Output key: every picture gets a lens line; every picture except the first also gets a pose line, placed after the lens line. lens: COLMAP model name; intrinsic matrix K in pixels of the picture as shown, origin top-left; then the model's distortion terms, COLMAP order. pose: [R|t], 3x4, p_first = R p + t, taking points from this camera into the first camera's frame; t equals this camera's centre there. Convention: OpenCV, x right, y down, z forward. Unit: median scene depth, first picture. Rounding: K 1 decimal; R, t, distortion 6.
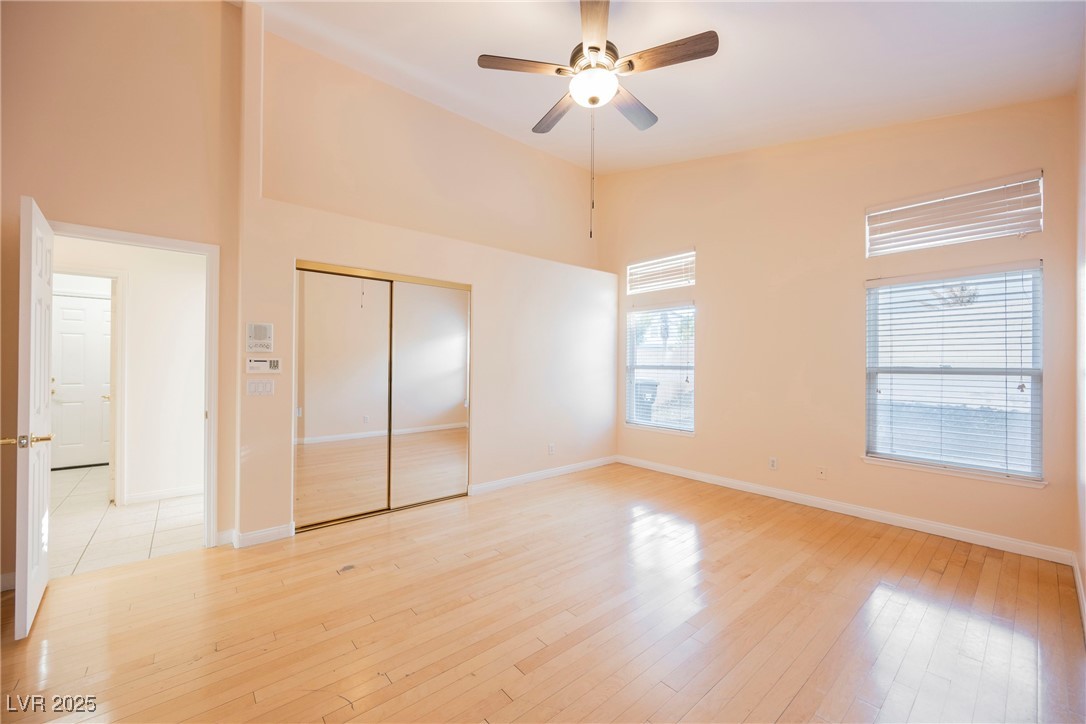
lens RADIAL K [[422.0, 0, 545.5], [0, 422.0, 361.6], [0, 0, 1]] dist [-0.001610, -0.000090]
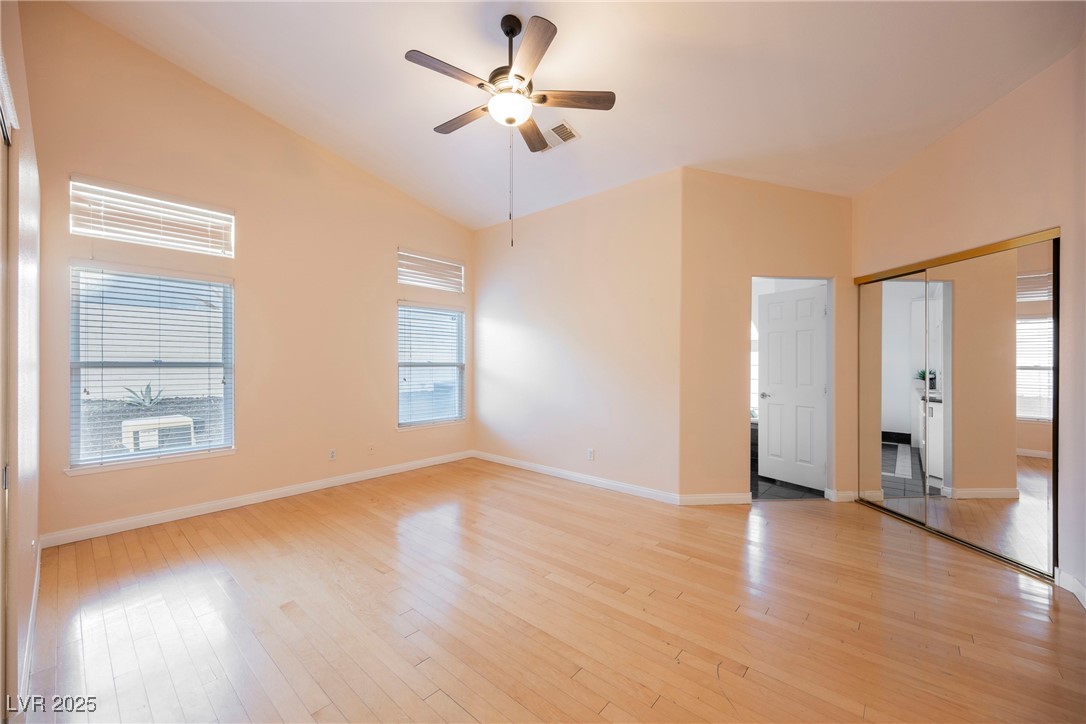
lens RADIAL K [[422.0, 0, 545.5], [0, 422.0, 361.6], [0, 0, 1]] dist [-0.001610, -0.000090]
pose [[-0.146893, -0.004918, 0.989140, -0.663682], [-0.009604, 0.999948, 0.003546, 0.000161], [-0.989106, -0.008979, -0.146933, 0.717609]]
